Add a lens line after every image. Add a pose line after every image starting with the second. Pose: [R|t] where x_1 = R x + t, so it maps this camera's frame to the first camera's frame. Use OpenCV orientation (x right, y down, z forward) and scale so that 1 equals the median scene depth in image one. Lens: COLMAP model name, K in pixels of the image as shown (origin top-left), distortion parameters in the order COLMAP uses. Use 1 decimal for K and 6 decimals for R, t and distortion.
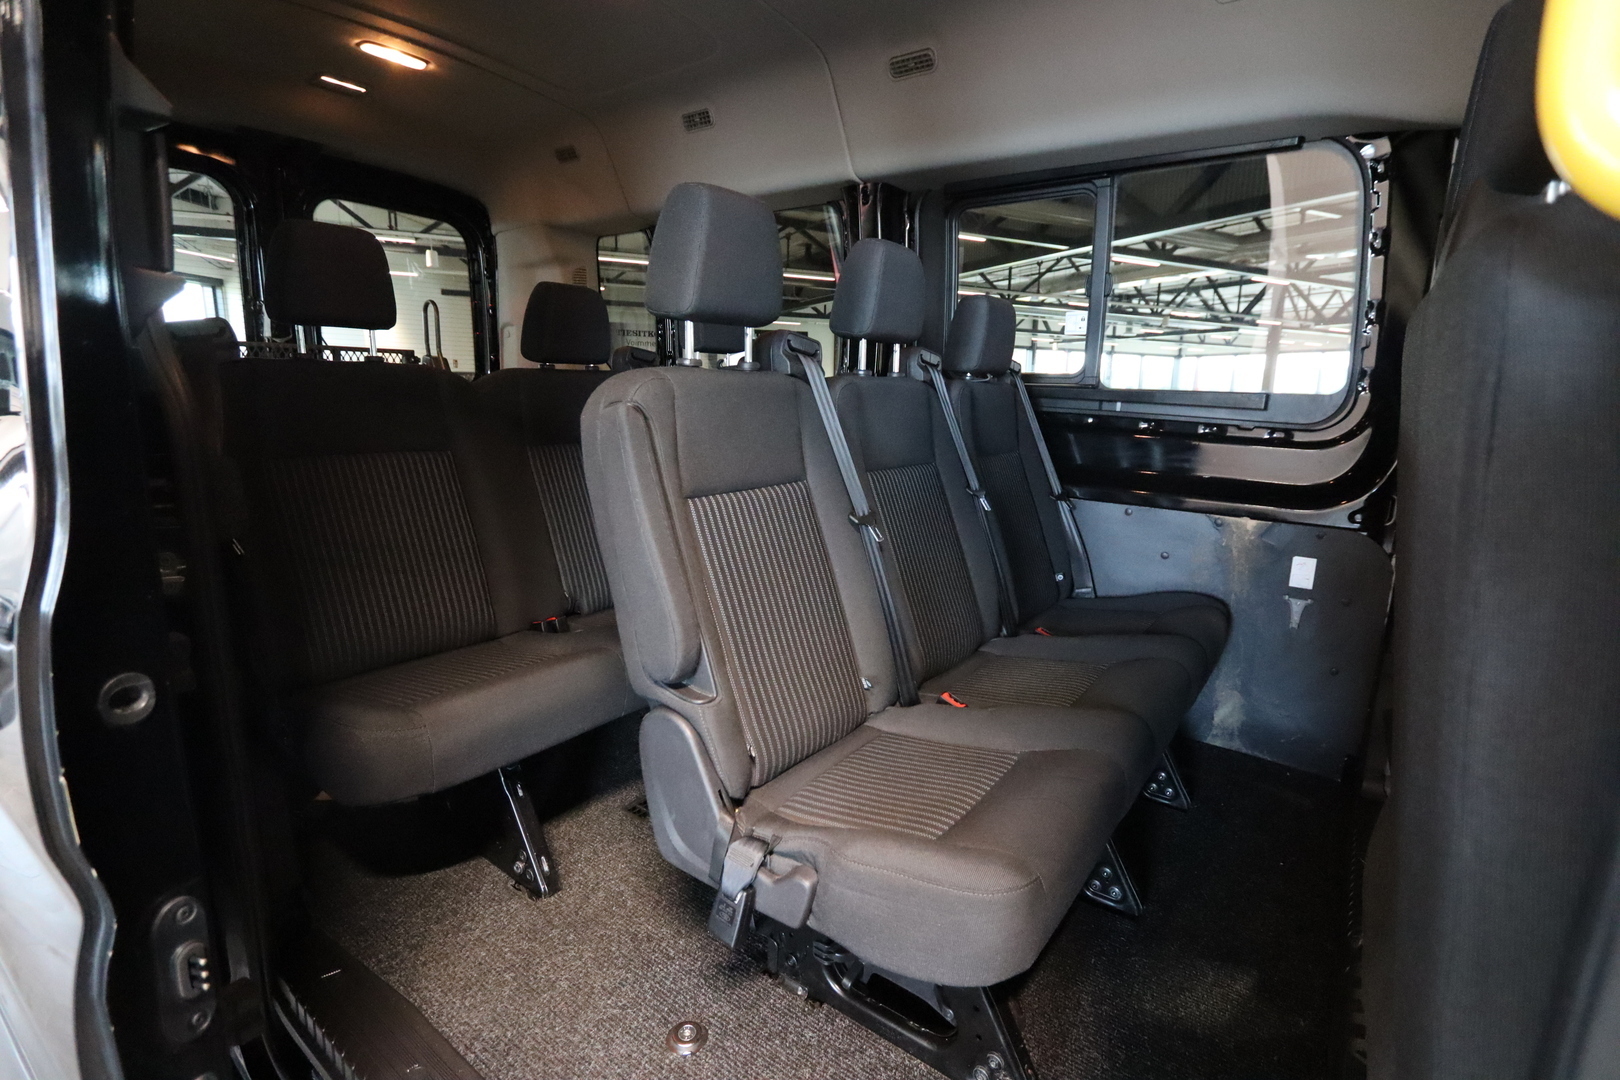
lens RADIAL K [[742.9, 0, 821.1], [0, 742.9, 538.4], [0, 0, 1]] dist [-0.014671, 0.000989]
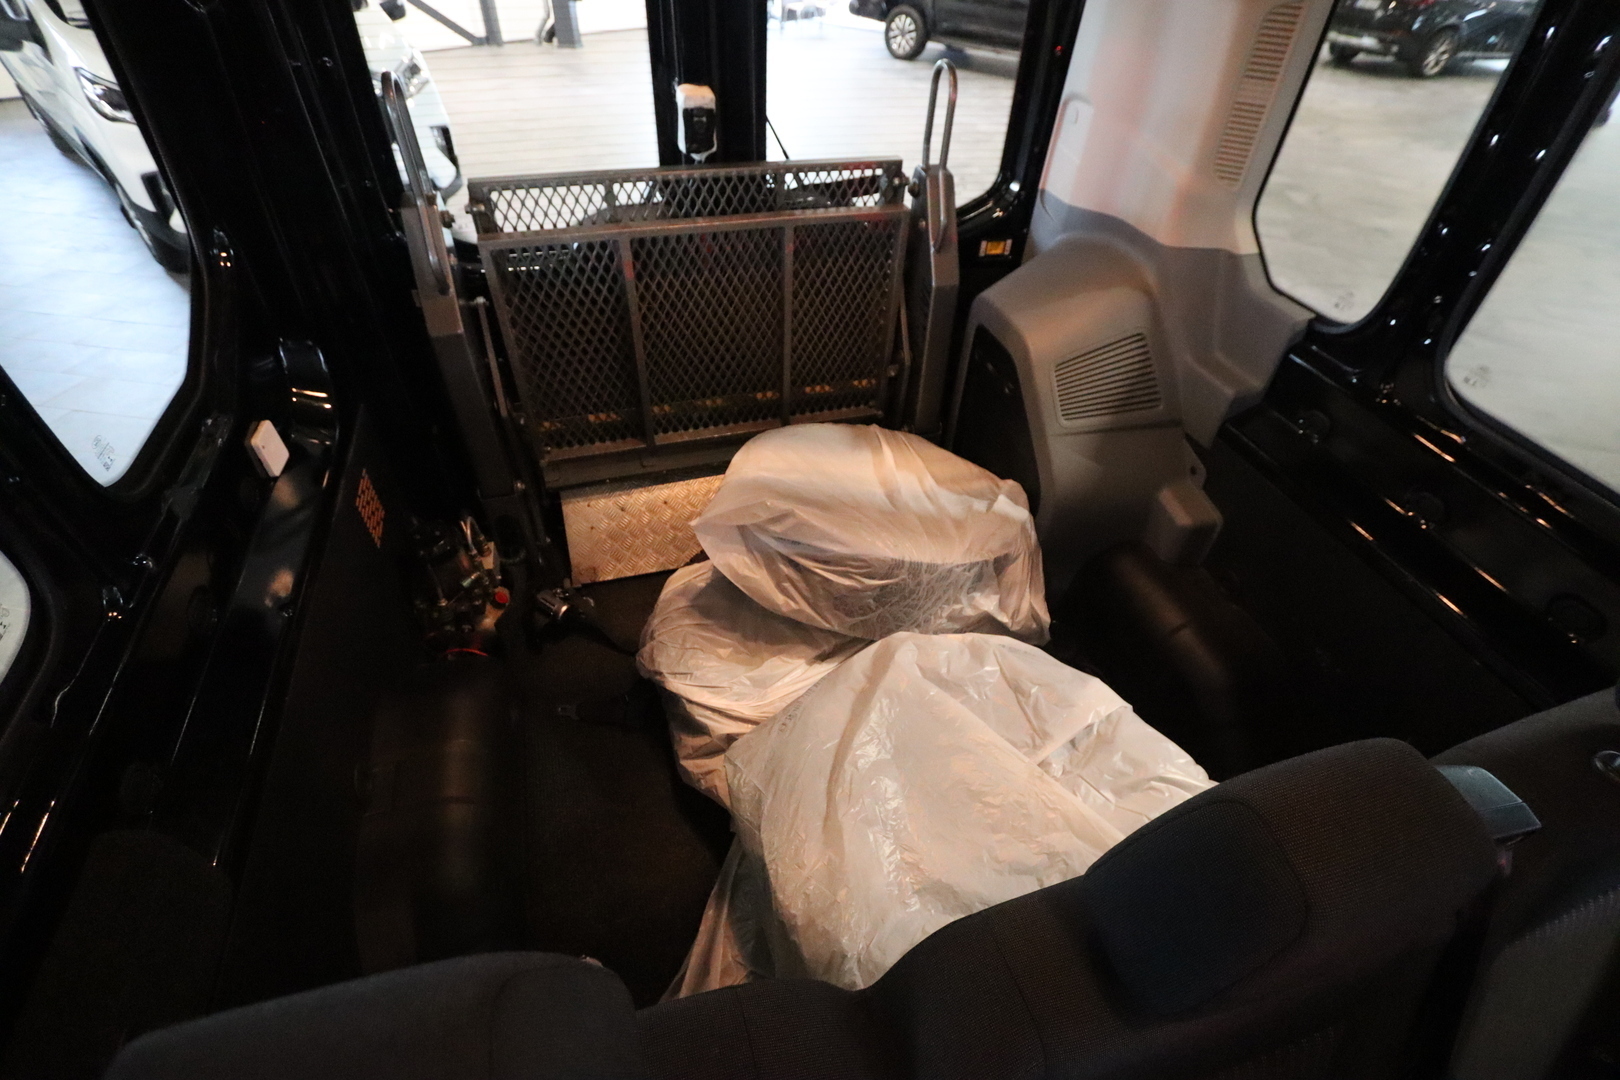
lens RADIAL K [[742.9, 0, 820.2], [0, 742.9, 539.1], [0, 0, 1]] dist [-0.014671, 0.000989]
pose [[0.807208, 0.403618, -0.430707, -0.045517], [-0.138630, 0.838903, 0.526329, -0.055557], [0.573757, -0.365148, 0.733123, 0.083795]]
